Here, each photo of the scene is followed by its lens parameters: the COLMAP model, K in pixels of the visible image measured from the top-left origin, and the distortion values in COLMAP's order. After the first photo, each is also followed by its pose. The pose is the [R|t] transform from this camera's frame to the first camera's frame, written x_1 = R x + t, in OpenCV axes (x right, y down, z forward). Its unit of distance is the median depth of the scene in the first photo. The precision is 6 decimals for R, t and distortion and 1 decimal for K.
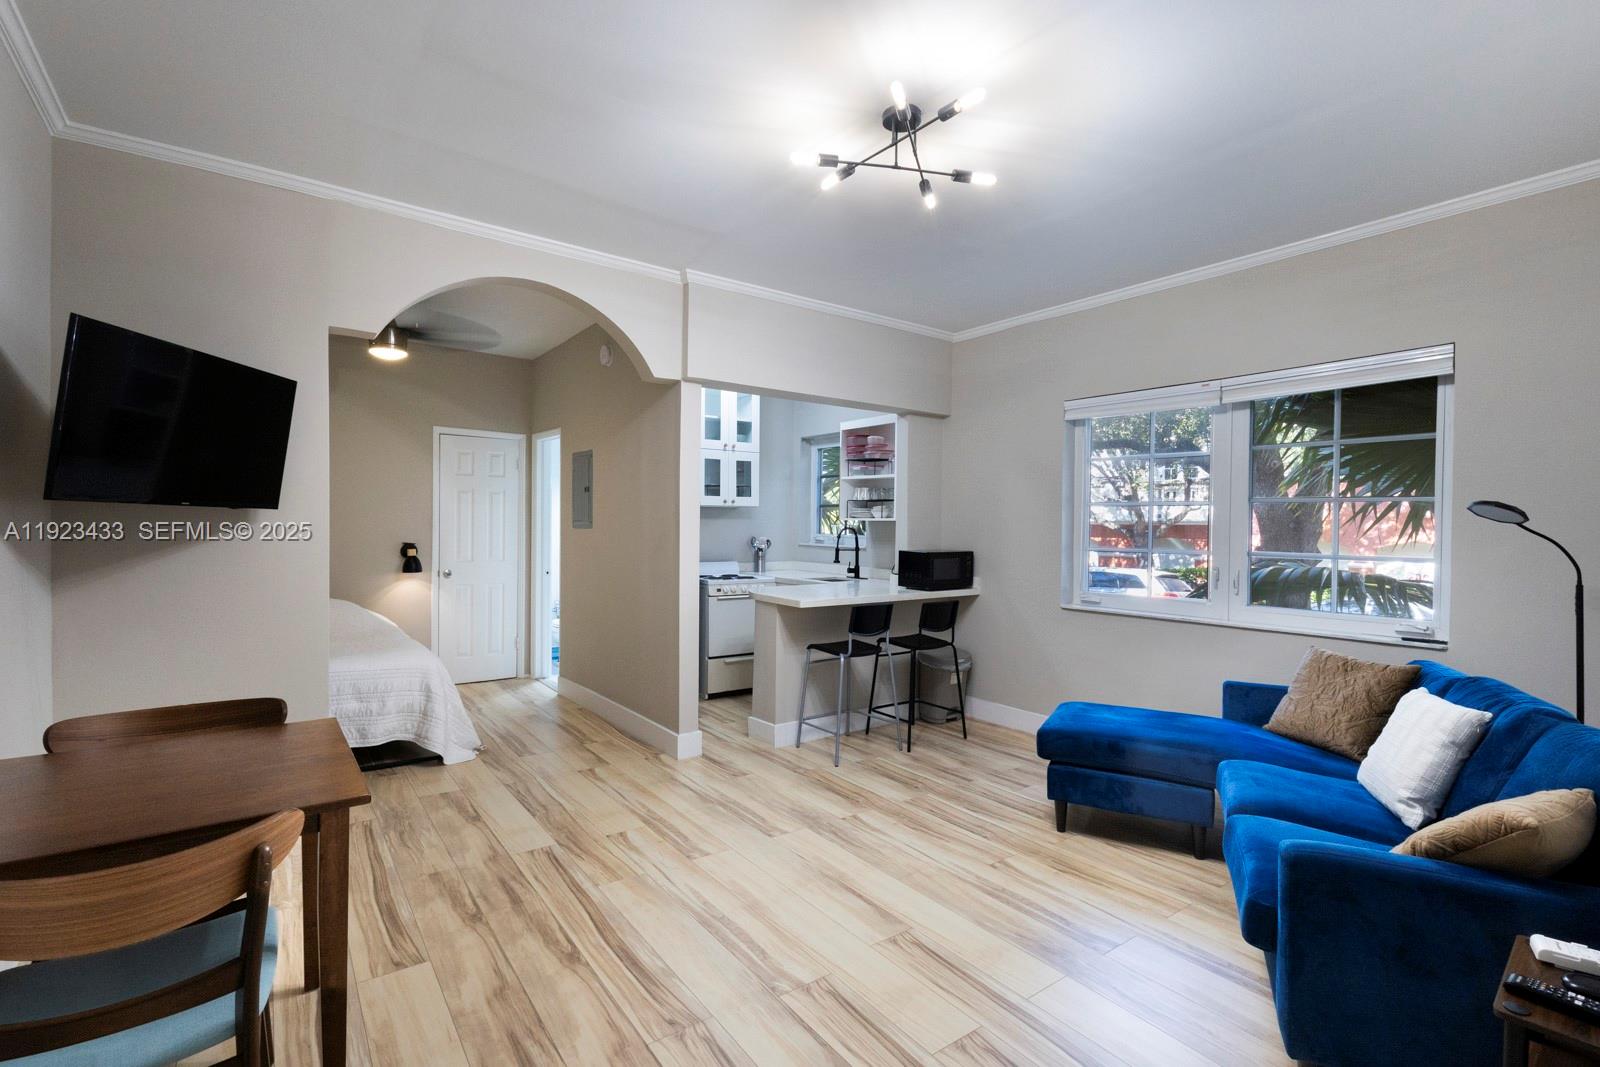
lens RADIAL K [[752.8, 0, 790.8], [0, 752.8, 535.4], [0, 0, 1]] dist [0.019811, -0.000185]
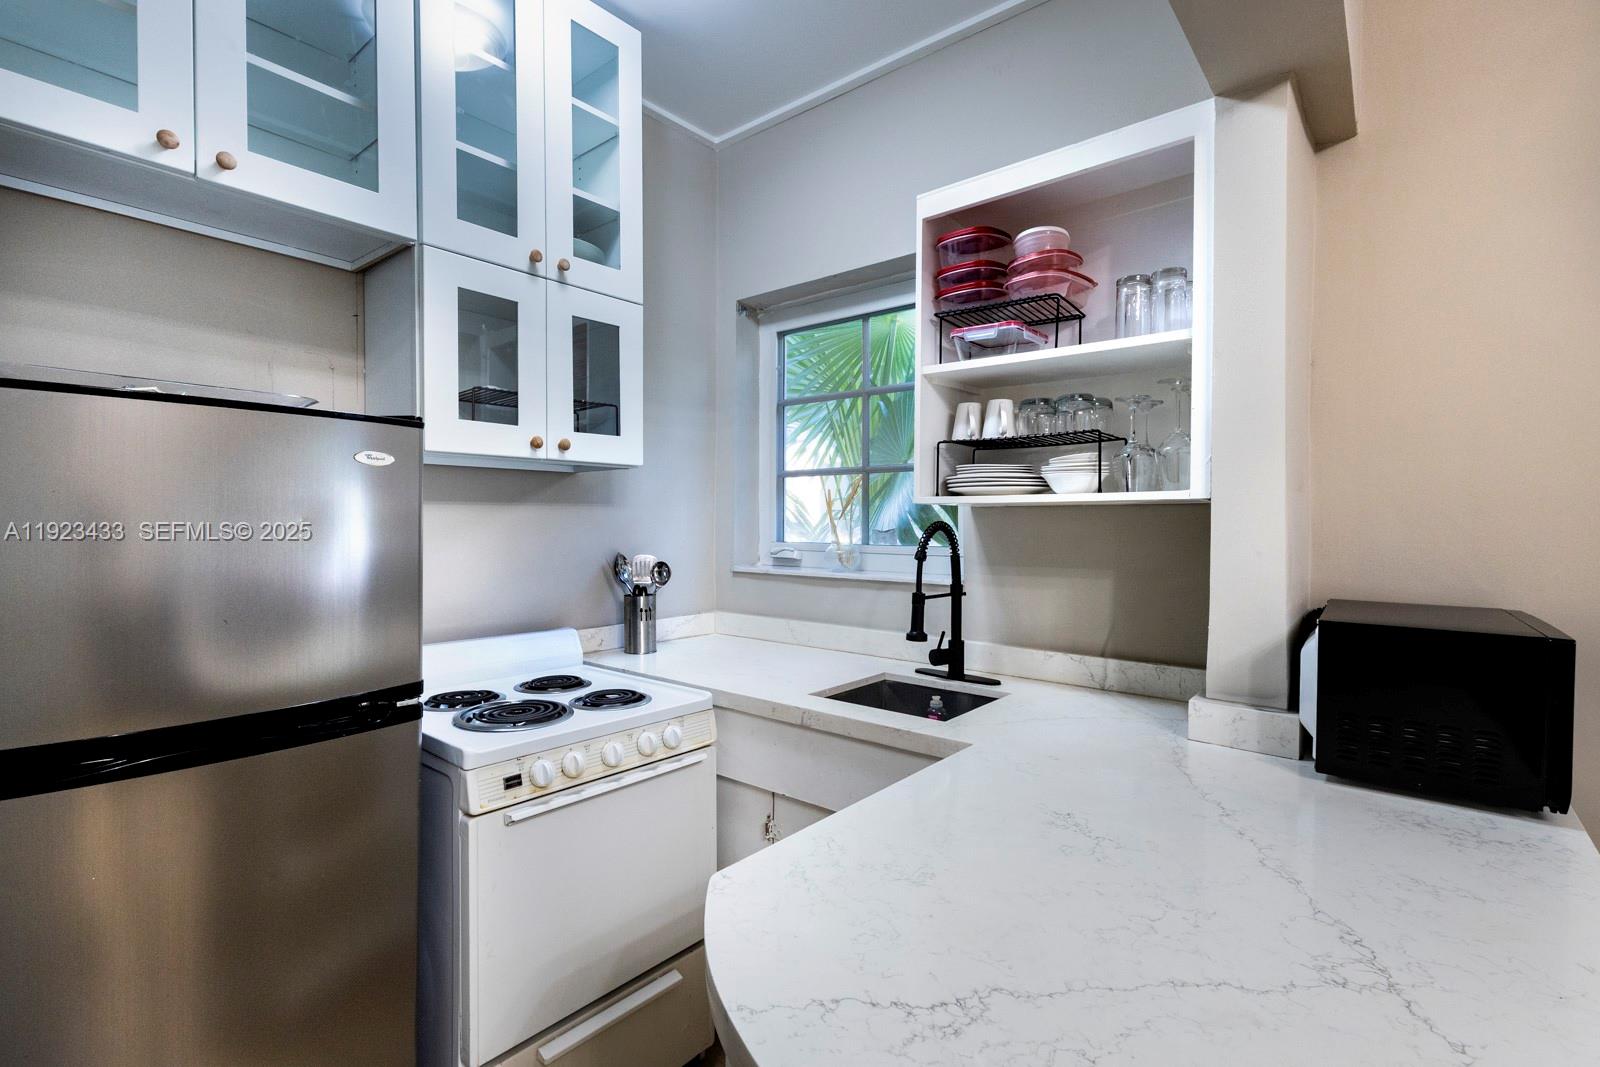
lens RADIAL K [[752.8, 0, 803.7], [0, 752.8, 532.2], [0, 0, 1]] dist [0.019811, -0.000185]
pose [[0.967658, -0.011161, 0.252018, -0.059514], [0.012585, 0.999913, -0.004039, -0.006813], [-0.251950, 0.007080, 0.967714, 0.673049]]
